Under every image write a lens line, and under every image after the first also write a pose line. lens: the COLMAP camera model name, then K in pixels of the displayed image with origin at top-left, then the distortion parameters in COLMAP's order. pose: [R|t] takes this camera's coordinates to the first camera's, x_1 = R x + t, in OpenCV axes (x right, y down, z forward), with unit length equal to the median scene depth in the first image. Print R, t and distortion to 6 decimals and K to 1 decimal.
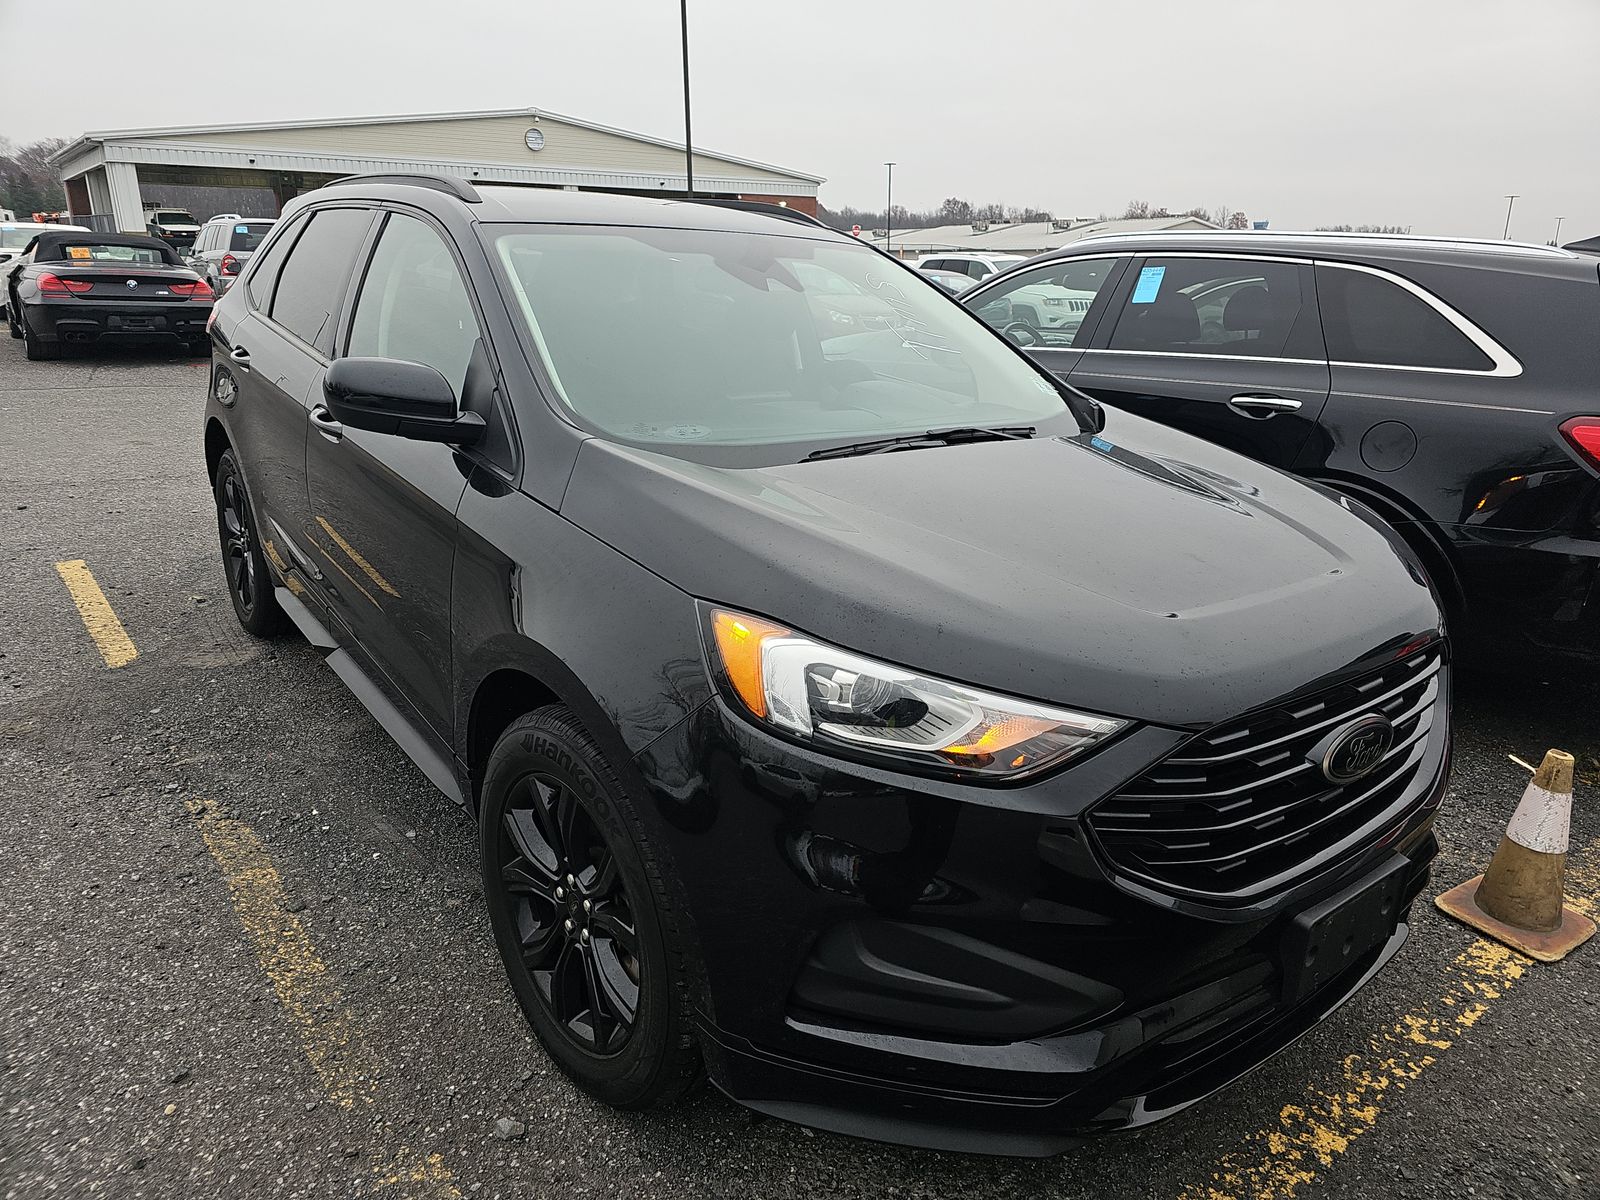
lens RADIAL K [[1088.3, 0, 800.6], [0, 1088.3, 582.6], [0, 0, 1]] dist [0.060067, -0.000821]
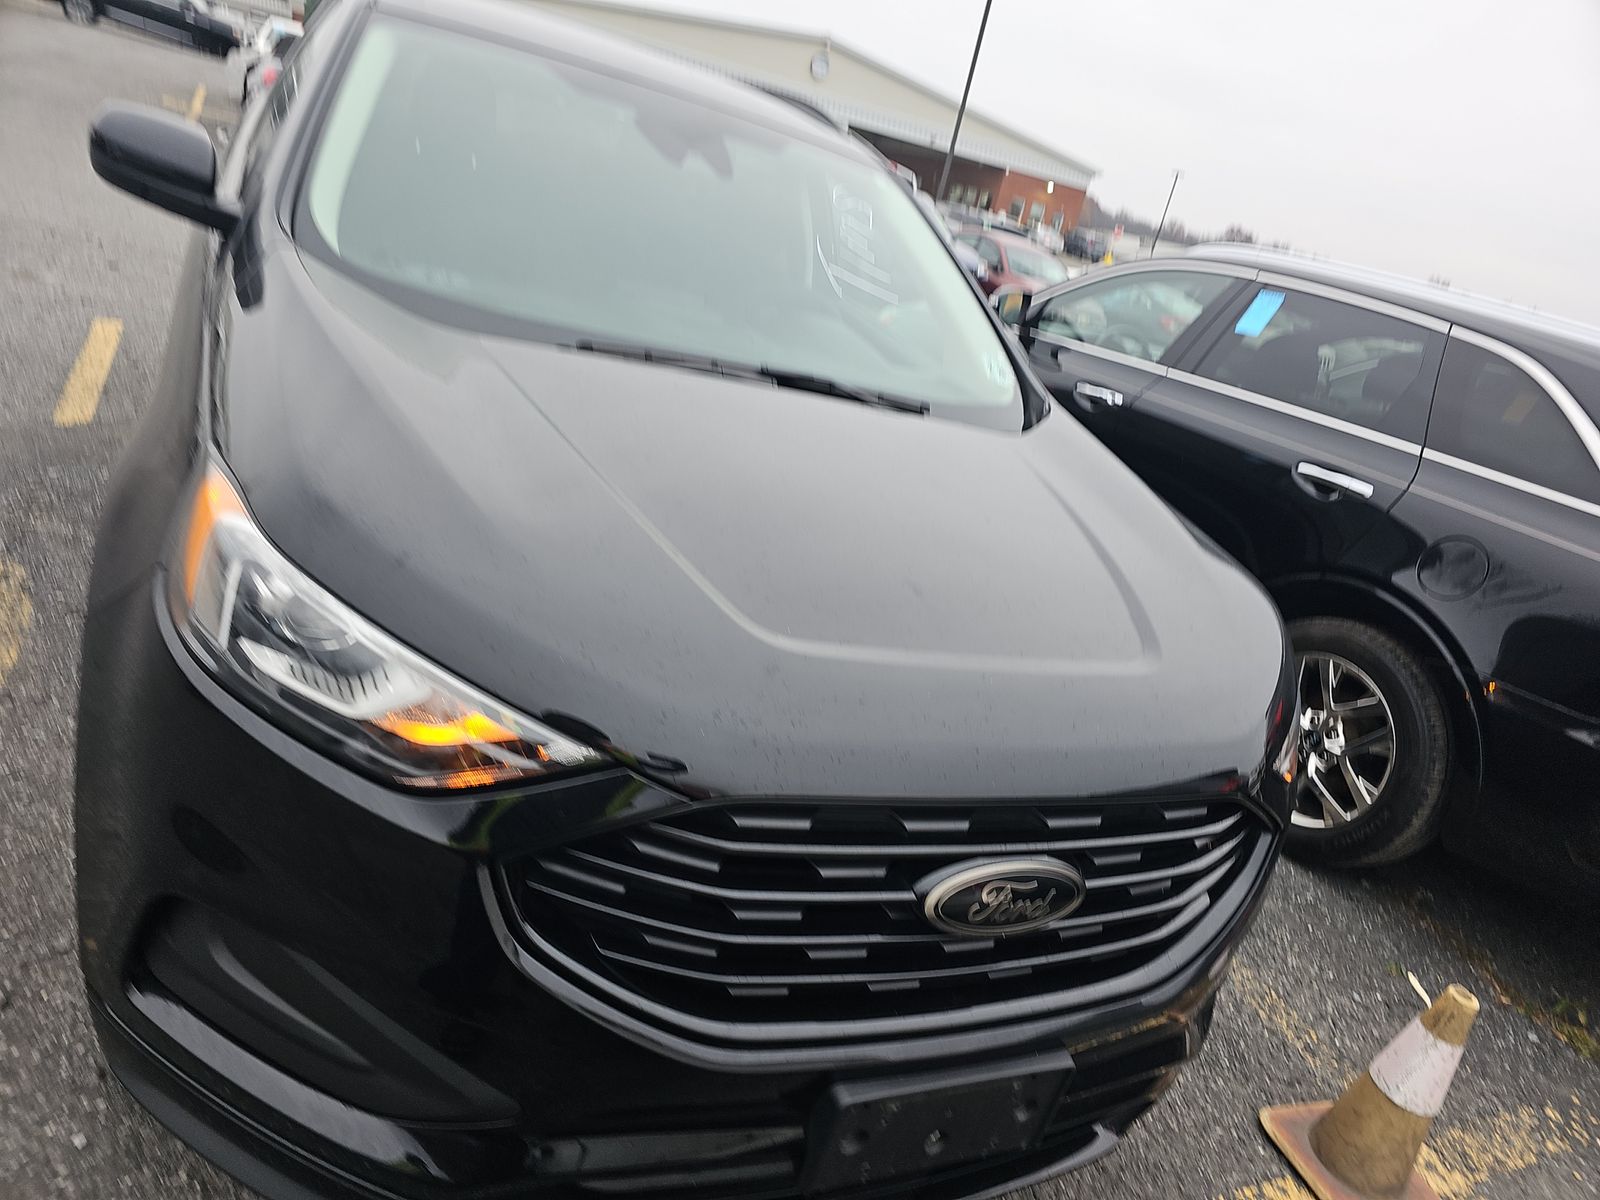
lens RADIAL K [[1079.9, 0, 800.0], [0, 1079.9, 600.0], [0, 0, 1]] dist [0.078061, -0.066638]
pose [[0.947266, 0.286187, -0.144167, 0.270602], [-0.279367, 0.957917, 0.065950, -0.028615], [0.156974, -0.022197, 0.987353, 0.180642]]
